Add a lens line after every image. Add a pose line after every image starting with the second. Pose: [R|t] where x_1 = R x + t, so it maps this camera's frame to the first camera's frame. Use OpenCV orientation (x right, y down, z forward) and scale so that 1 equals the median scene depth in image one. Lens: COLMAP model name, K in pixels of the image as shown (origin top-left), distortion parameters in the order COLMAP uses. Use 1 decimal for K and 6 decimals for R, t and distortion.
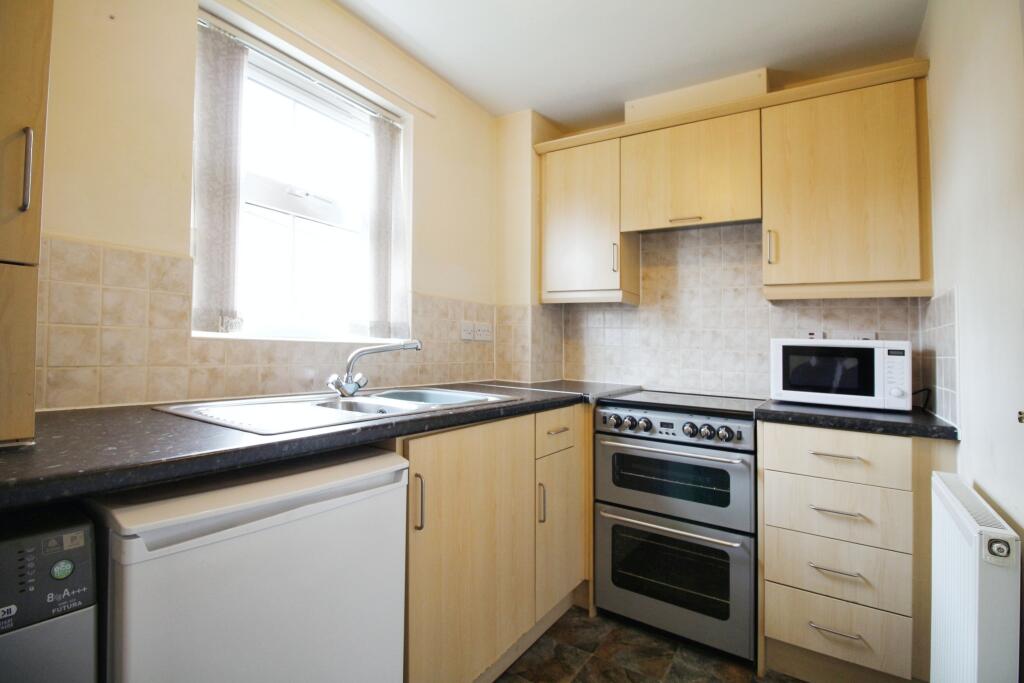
lens RADIAL K [[491.5, 0, 513.5], [0, 491.5, 350.4], [0, 0, 1]] dist [-0.001267, -0.013451]
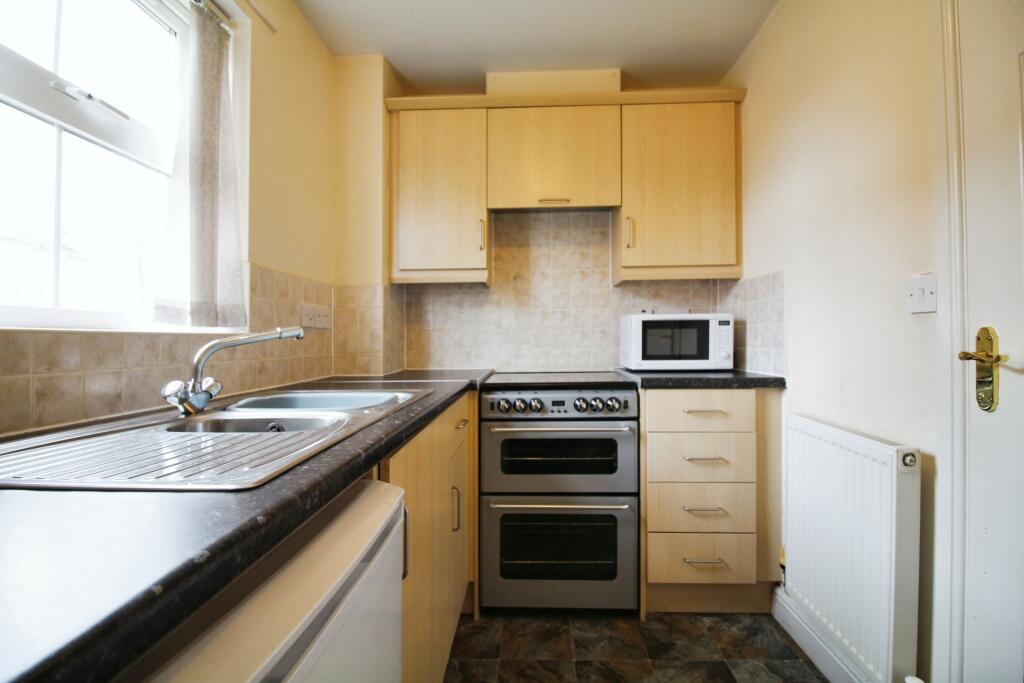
lens RADIAL K [[485.4, 0, 525.2], [0, 485.4, 338.5], [0, 0, 1]] dist [0.001865, -0.013316]
pose [[0.854373, -0.045736, 0.517643, -0.247840], [0.047841, 0.998812, 0.009287, 0.007242], [-0.517453, 0.016830, 0.855546, 0.181114]]
